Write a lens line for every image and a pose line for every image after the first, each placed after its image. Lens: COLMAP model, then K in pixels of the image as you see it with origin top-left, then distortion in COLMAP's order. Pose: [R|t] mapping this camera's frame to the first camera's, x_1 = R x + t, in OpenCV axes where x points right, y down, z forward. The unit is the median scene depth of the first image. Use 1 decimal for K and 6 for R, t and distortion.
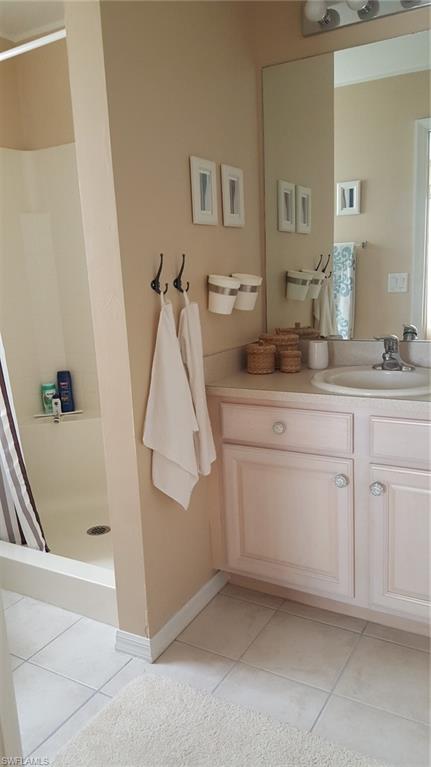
lens RADIAL K [[574.3, 0, 216.4], [0, 574.3, 386.9], [0, 0, 1]] dist [0.179770, -0.315934]
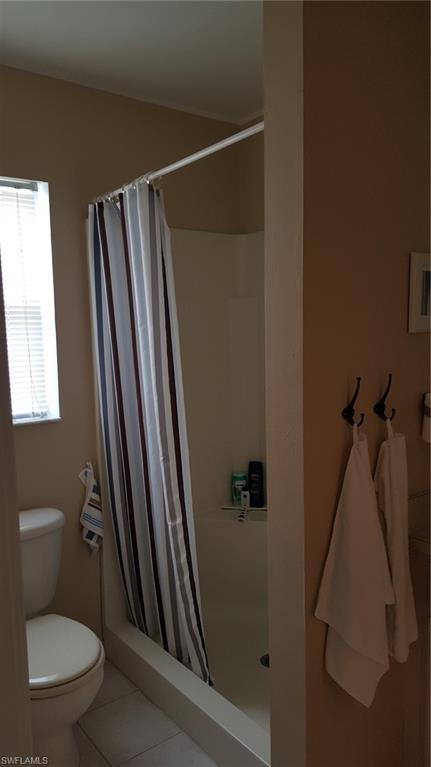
lens RADIAL K [[574.3, 0, 216.4], [0, 574.3, 386.9], [0, 0, 1]] dist [0.179770, -0.315934]
pose [[0.925180, 0.072348, -0.372570, 0.020314], [-0.098117, 0.993885, -0.050648, -0.144107], [0.366627, 0.083413, 0.926621, 0.174693]]
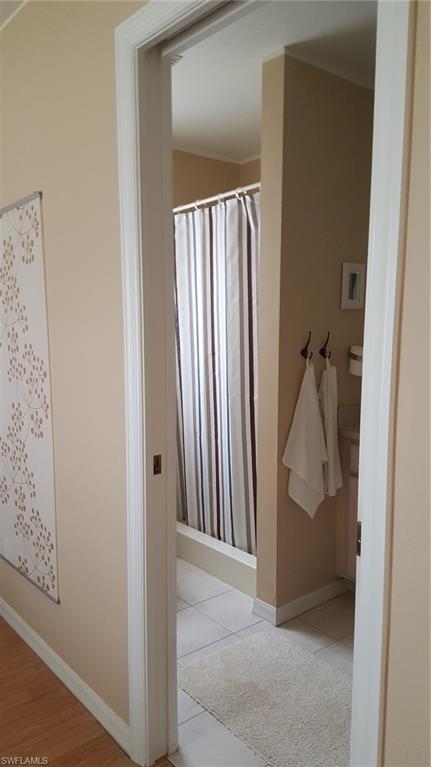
lens RADIAL K [[574.3, 0, 216.4], [0, 574.3, 386.9], [0, 0, 1]] dist [0.179770, -0.315934]
pose [[0.935262, 0.089403, -0.342479, 0.172563], [-0.115778, 0.991620, -0.057314, 0.011954], [0.334485, 0.093255, 0.937776, -0.362545]]
